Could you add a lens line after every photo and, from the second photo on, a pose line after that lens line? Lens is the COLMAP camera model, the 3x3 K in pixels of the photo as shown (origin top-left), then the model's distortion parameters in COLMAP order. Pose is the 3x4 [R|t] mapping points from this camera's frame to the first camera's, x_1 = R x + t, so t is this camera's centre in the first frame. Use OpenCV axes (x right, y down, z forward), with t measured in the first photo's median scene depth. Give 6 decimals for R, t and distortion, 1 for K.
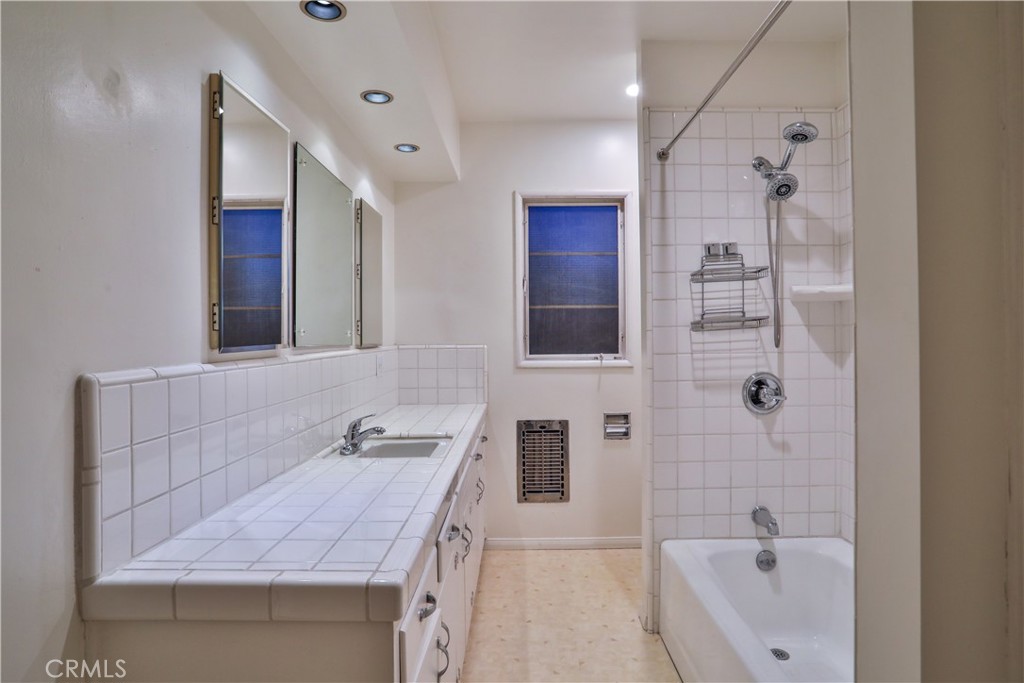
lens RADIAL K [[566.4, 0, 511.8], [0, 566.4, 333.7], [0, 0, 1]] dist [-0.078203, 0.037801]
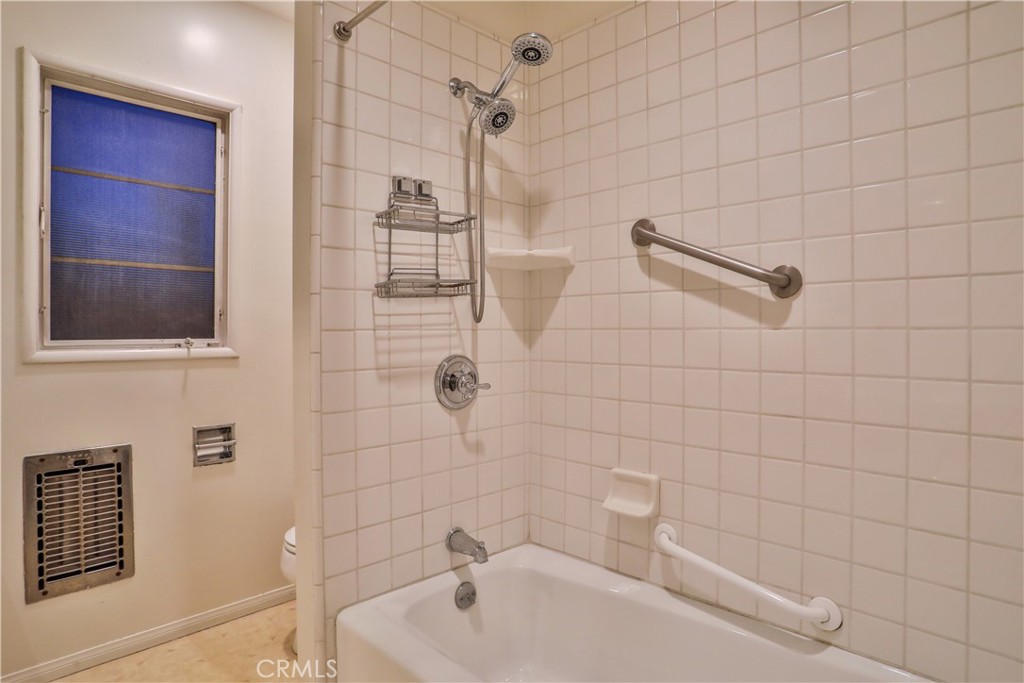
lens RADIAL K [[566.4, 0, 511.8], [0, 566.4, 333.7], [0, 0, 1]] dist [-0.078203, 0.037801]
pose [[0.697397, 0.005180, 0.716666, -0.059003], [-0.007104, 0.999975, -0.000316, 0.039121], [-0.716650, -0.004871, 0.697416, 0.395151]]
